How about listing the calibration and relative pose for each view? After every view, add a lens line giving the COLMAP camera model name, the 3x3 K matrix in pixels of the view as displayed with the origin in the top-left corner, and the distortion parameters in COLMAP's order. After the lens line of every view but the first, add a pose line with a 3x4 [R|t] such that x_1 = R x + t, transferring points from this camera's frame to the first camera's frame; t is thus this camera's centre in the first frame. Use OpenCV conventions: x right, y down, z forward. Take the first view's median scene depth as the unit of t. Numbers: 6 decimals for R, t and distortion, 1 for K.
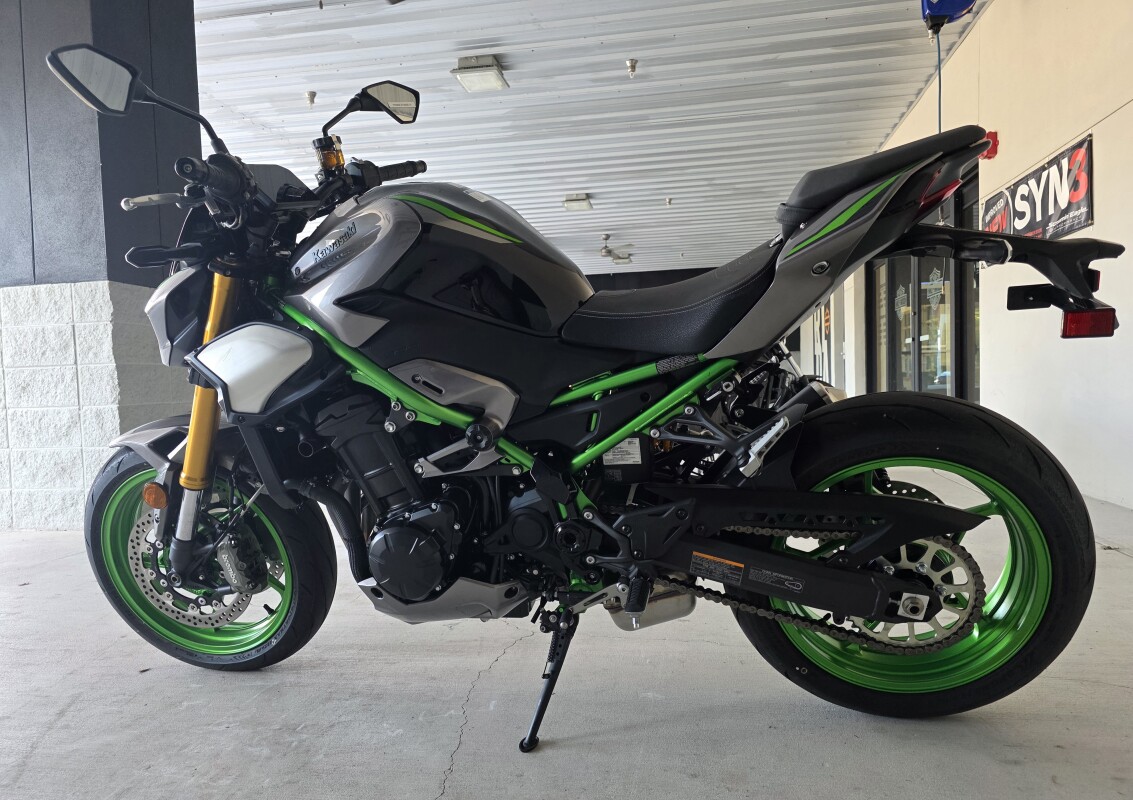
lens RADIAL K [[762.5, 0, 566.7], [0, 762.5, 422.9], [0, 0, 1]] dist [0.002454, 0.000697]
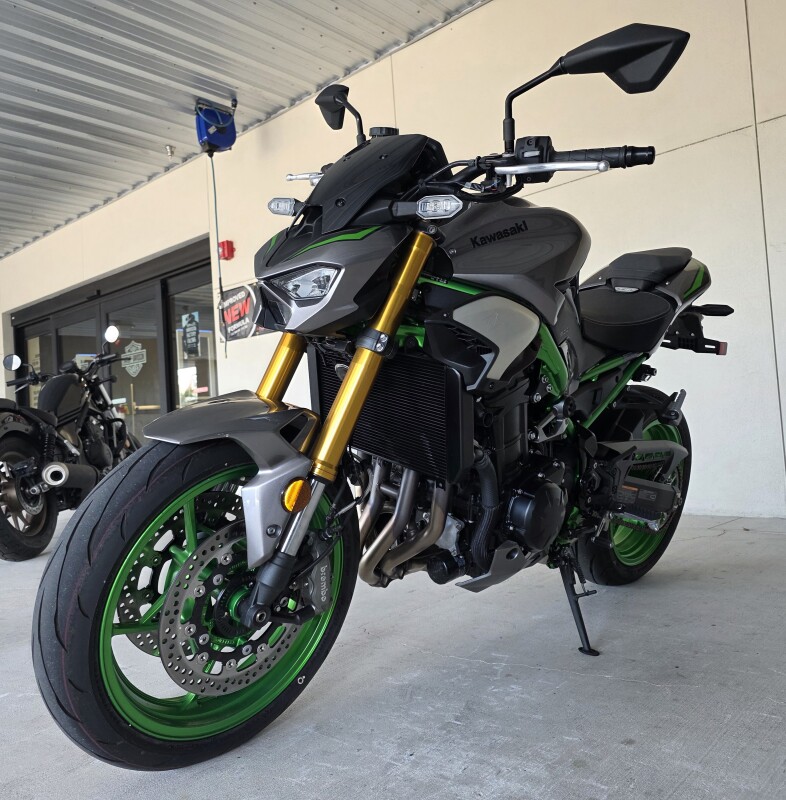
lens RADIAL K [[710.0, 0, 393.0], [0, 710.0, 400.0], [0, 0, 1]] dist [-0.004943, -0.008412]
pose [[0.549541, 0.017092, 0.835292, -1.118606], [0.096507, 0.991799, -0.083787, 0.069493], [-0.829874, 0.126656, 0.543385, 0.531415]]
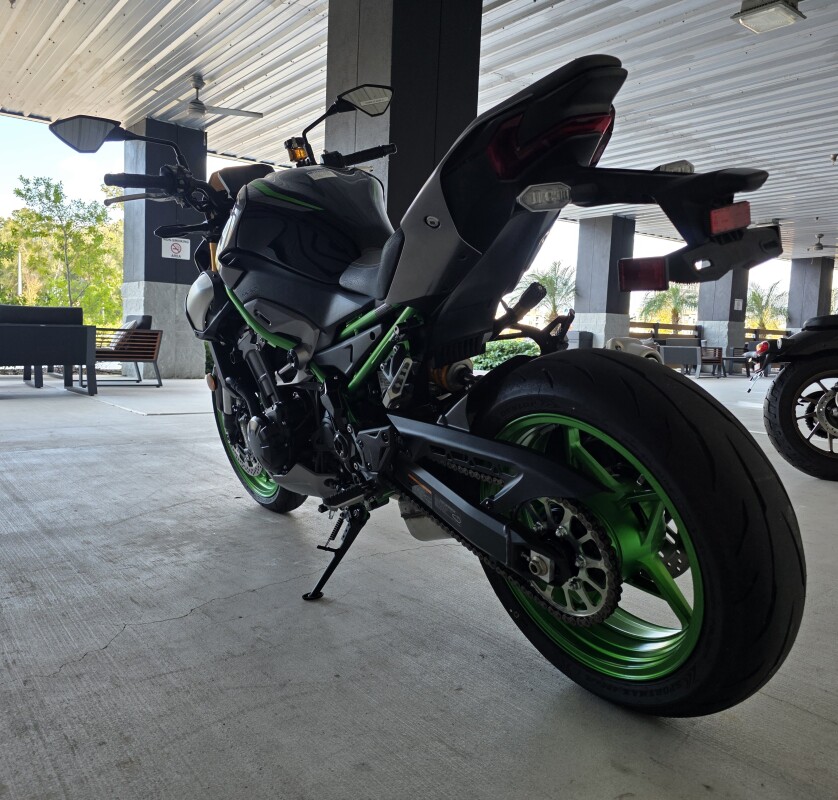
lens RADIAL K [[723.8, 0, 419.0], [0, 723.8, 400.0], [0, 0, 1]] dist [-0.002906, -0.003273]
pose [[0.730006, 0.117051, -0.673343, 0.811307], [-0.091882, 0.993089, 0.073020, -0.019383], [0.677237, 0.008563, 0.735716, 0.188462]]
